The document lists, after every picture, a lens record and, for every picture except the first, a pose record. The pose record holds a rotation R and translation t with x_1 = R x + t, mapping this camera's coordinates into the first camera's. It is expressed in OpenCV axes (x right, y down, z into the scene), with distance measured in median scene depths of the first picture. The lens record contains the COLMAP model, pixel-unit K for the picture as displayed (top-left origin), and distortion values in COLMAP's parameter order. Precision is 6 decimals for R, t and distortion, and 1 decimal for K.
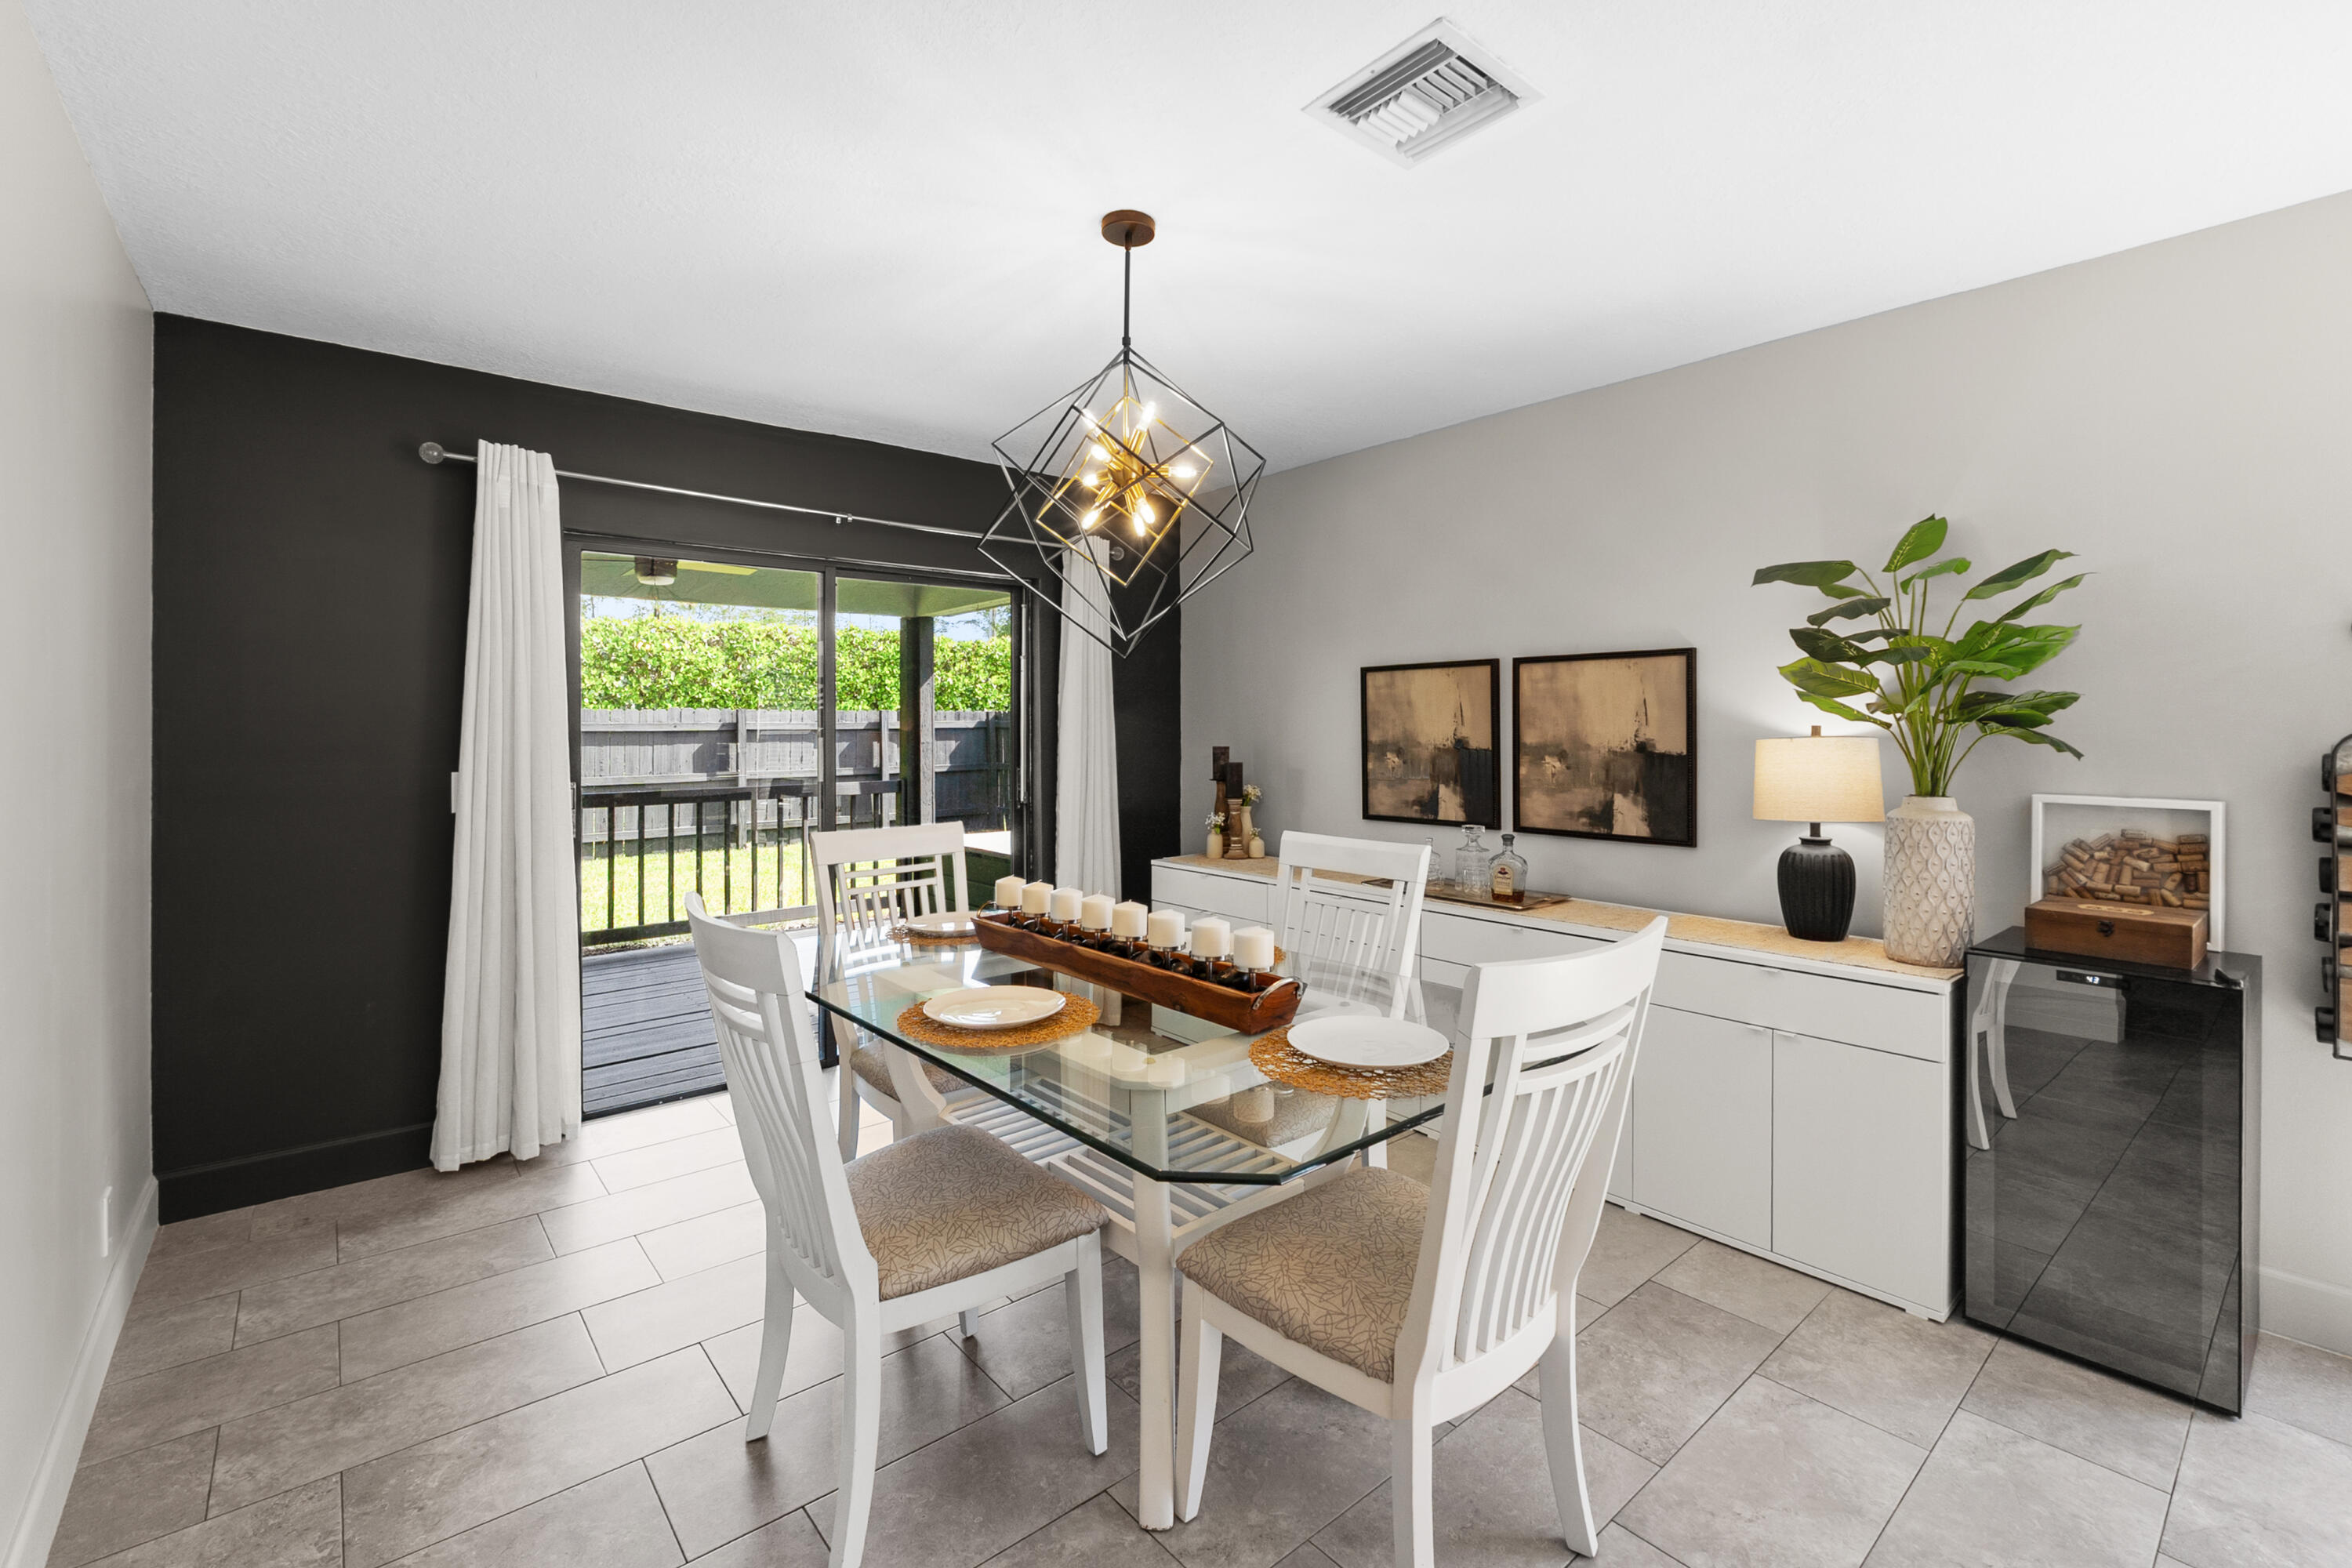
lens RADIAL K [[1002.2, 0, 1183.1], [0, 1002.2, 726.0], [0, 0, 1]] dist [-0.003075, -0.000898]
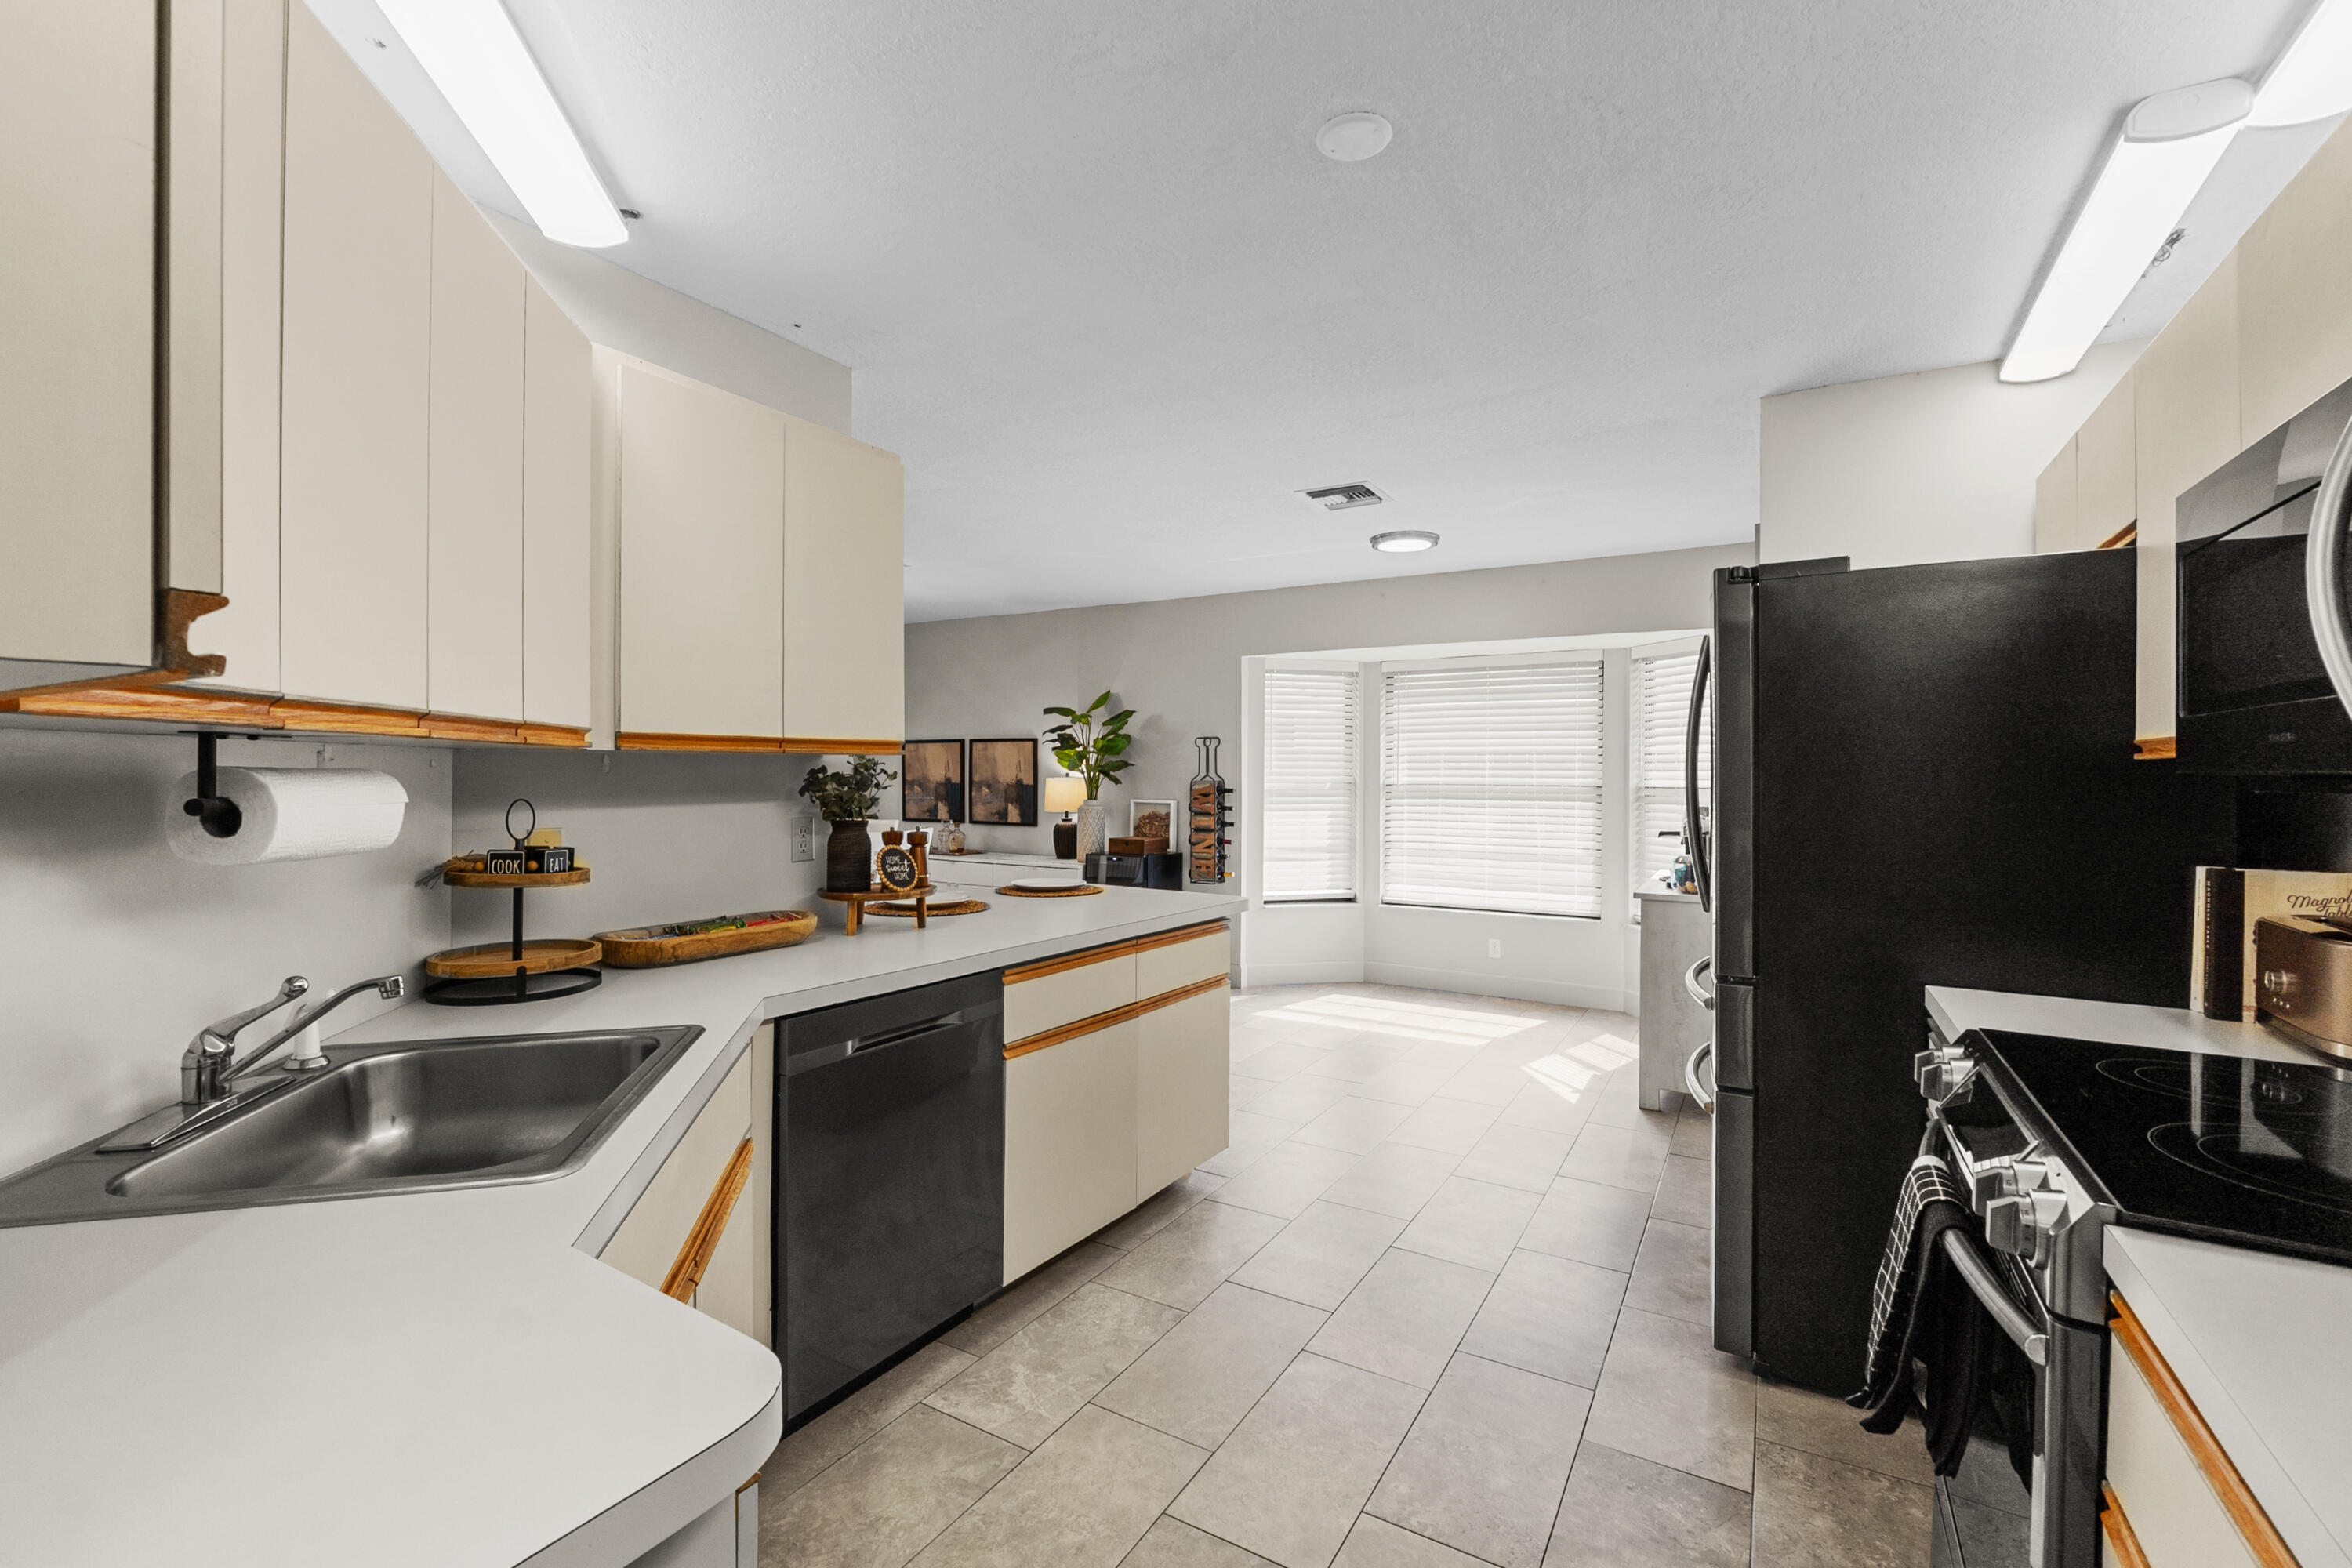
lens RADIAL K [[1002.2, 0, 1183.0], [0, 1002.2, 782.0], [0, 0, 1]] dist [-0.003075, -0.000898]
pose [[0.947415, 0.010506, 0.319836, 0.091380], [-0.012023, 0.999924, 0.002768, 0.010002], [-0.319783, -0.006468, 0.947469, -1.146727]]
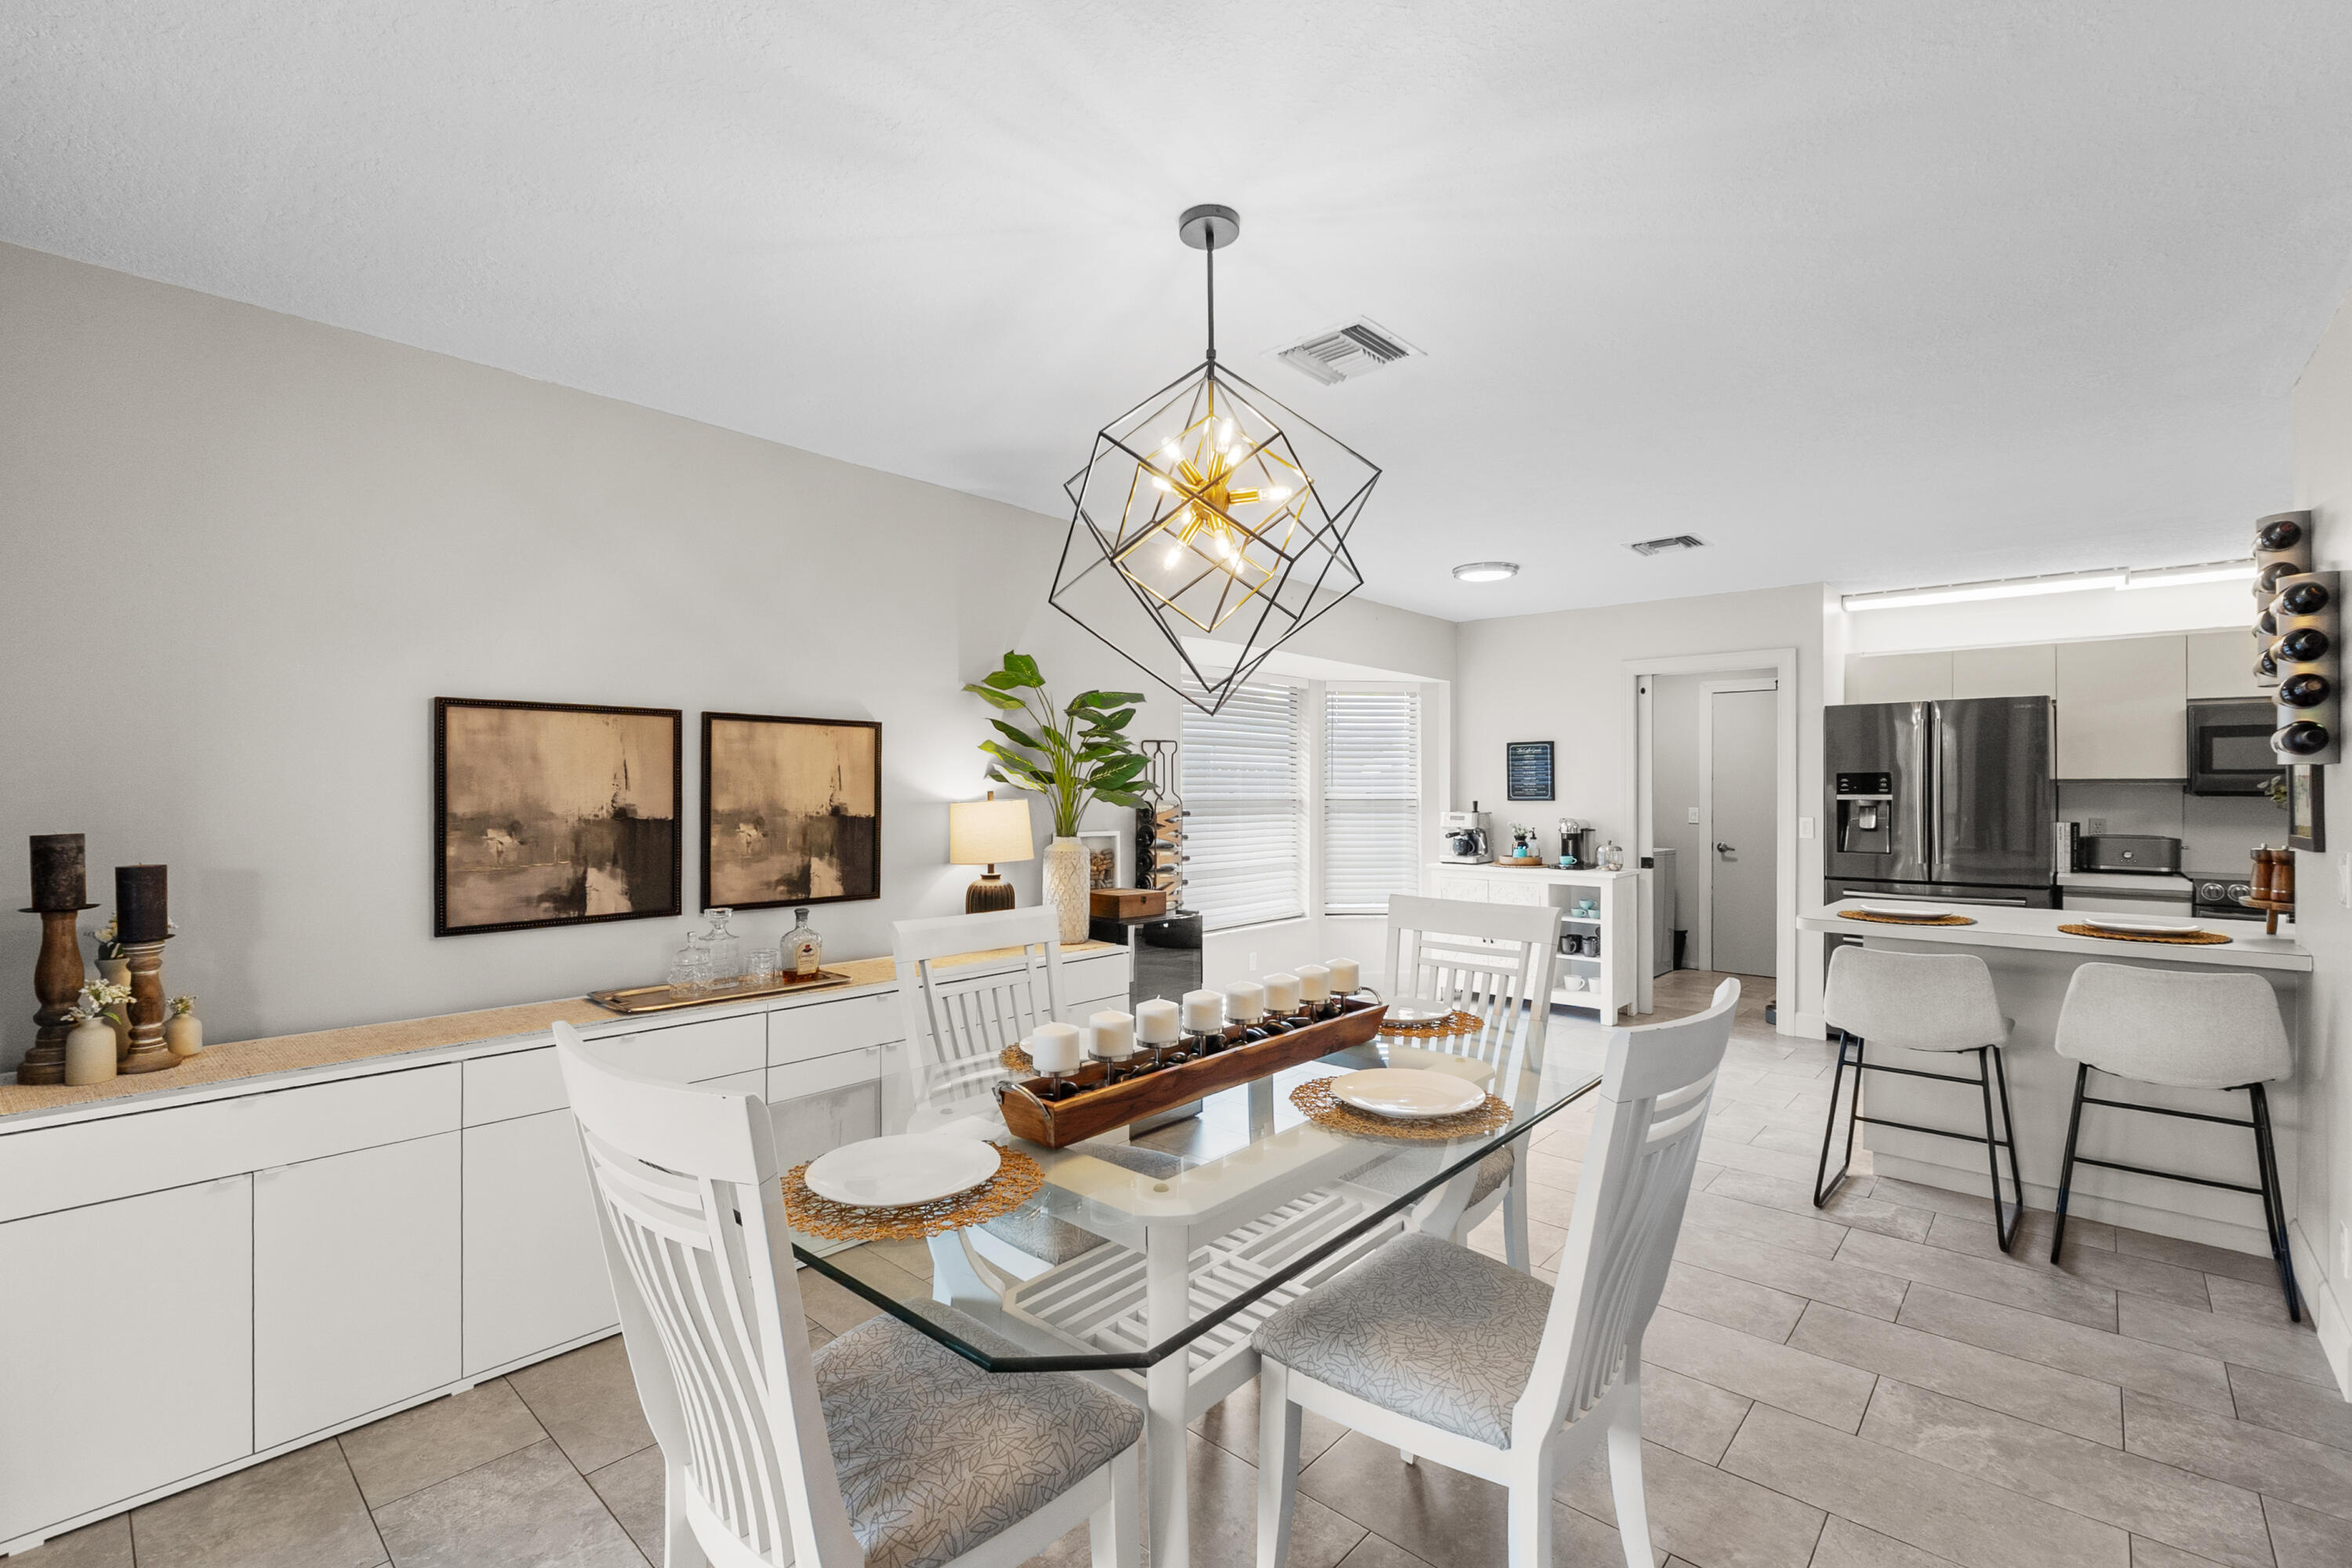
lens RADIAL K [[1002.2, 0, 1160.0], [0, 1002.2, 780.9], [0, 0, 1]] dist [-0.003075, -0.000898]
pose [[-0.117163, 0.013098, 0.993026, -0.602290], [-0.002008, 0.999908, -0.013426, 0.002557], [-0.993111, -0.003567, -0.117126, 0.746922]]
